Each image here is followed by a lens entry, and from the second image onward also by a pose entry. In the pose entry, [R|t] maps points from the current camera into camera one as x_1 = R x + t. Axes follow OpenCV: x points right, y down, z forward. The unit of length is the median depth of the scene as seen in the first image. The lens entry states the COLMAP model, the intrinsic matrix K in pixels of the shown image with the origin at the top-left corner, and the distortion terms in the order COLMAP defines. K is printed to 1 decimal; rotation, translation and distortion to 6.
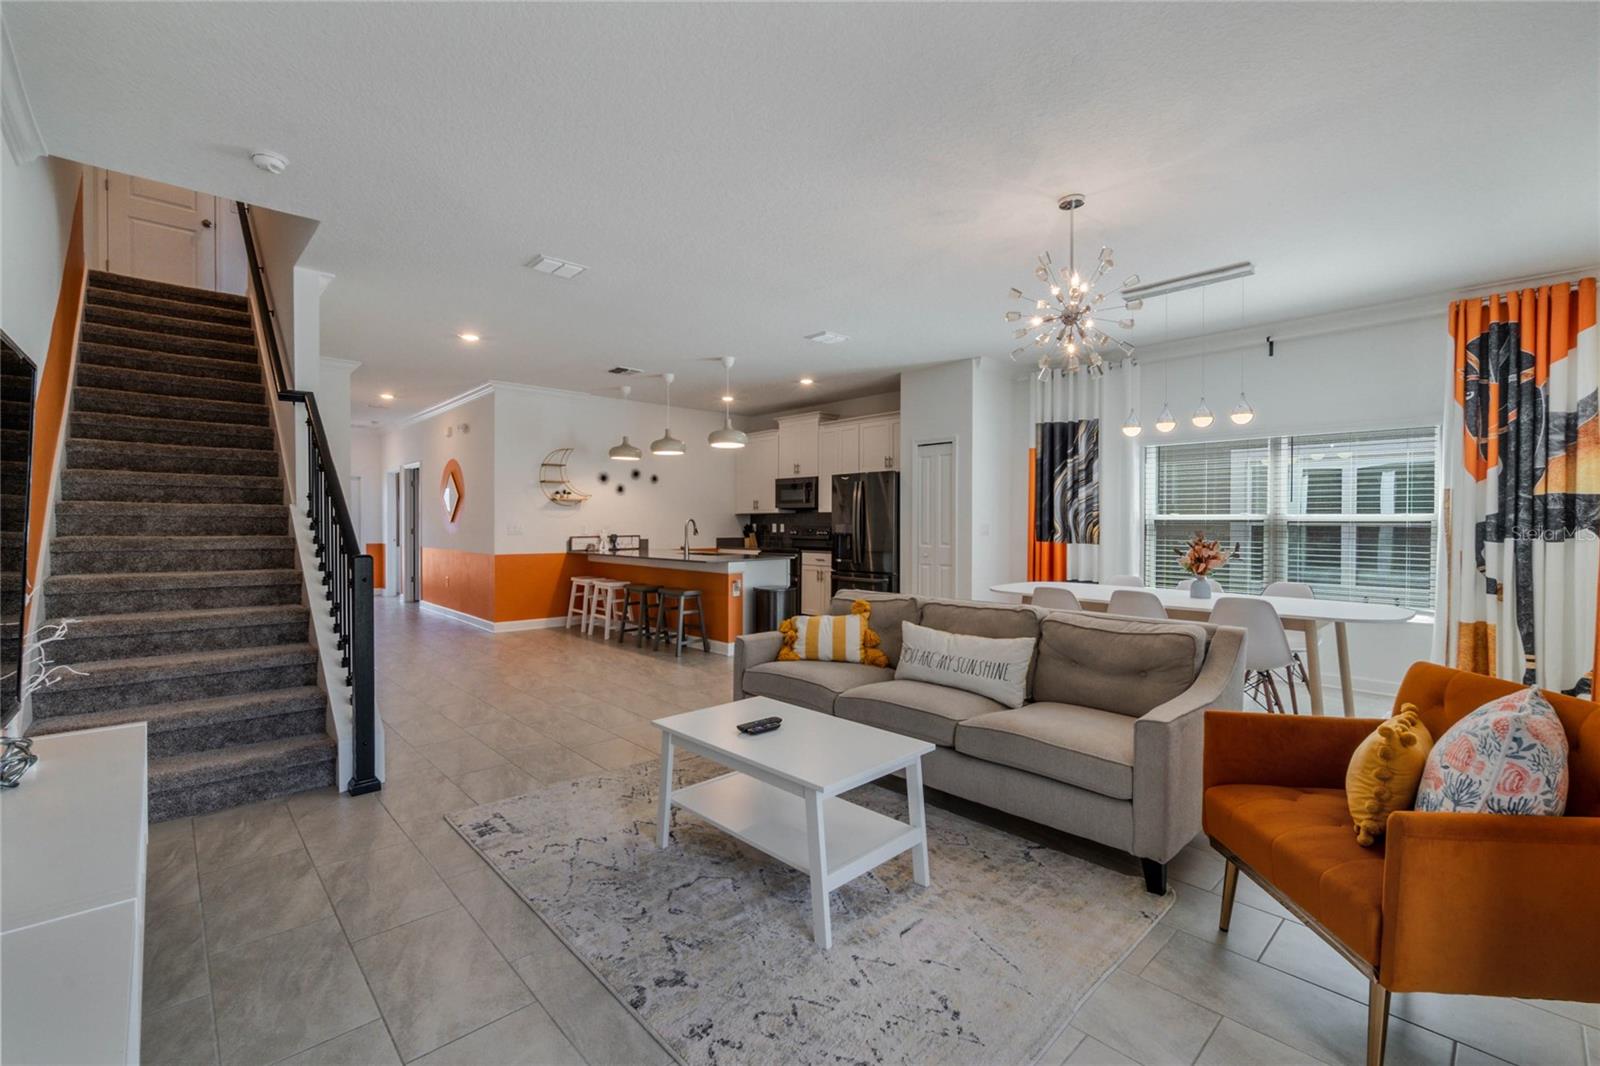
lens RADIAL K [[674.9, 0, 800.0], [0, 674.9, 533.0], [0, 0, 1]] dist [-0.000290, -0.000082]
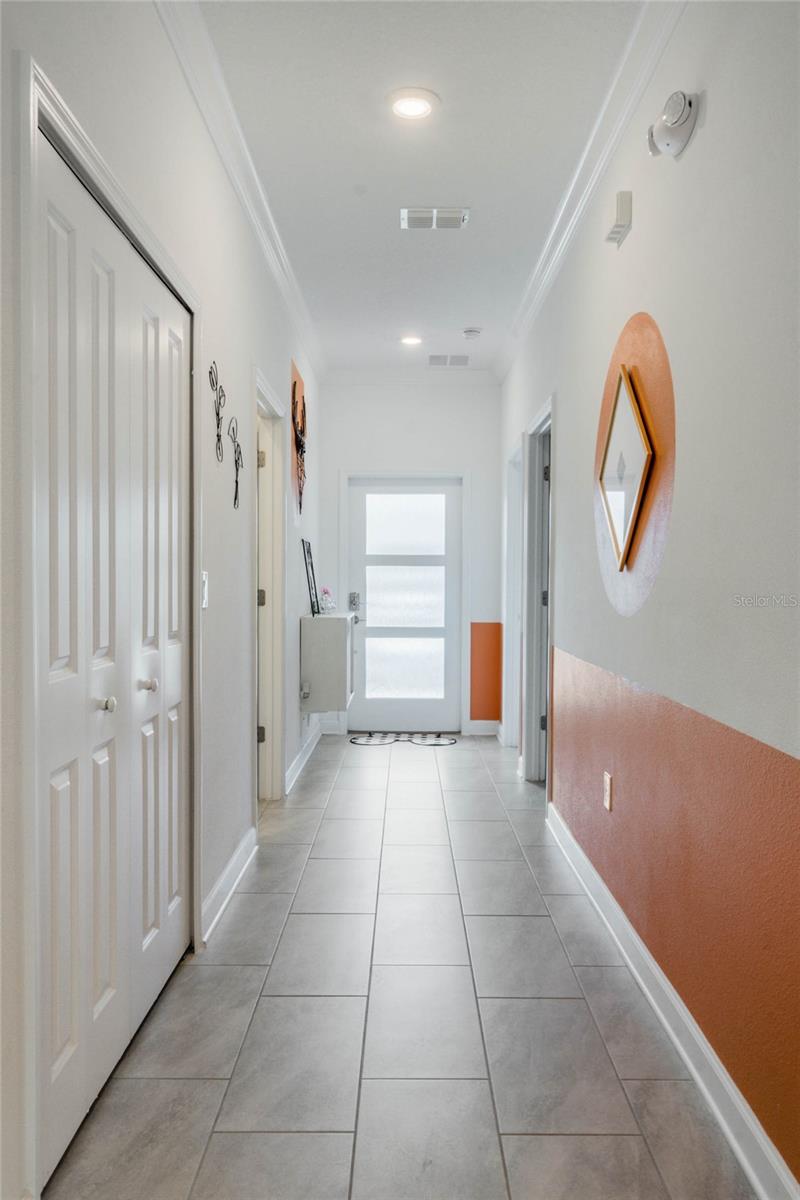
lens RADIAL K [[836.8, 0, 400.0], [0, 836.8, 600.0], [0, 0, 1]] dist [0.001057, 0.000240]
pose [[0.721925, 0.013675, -0.691836, -0.327365], [-0.011029, 0.999905, 0.008256, -0.006979], [0.691883, 0.001670, 0.722008, 0.650601]]
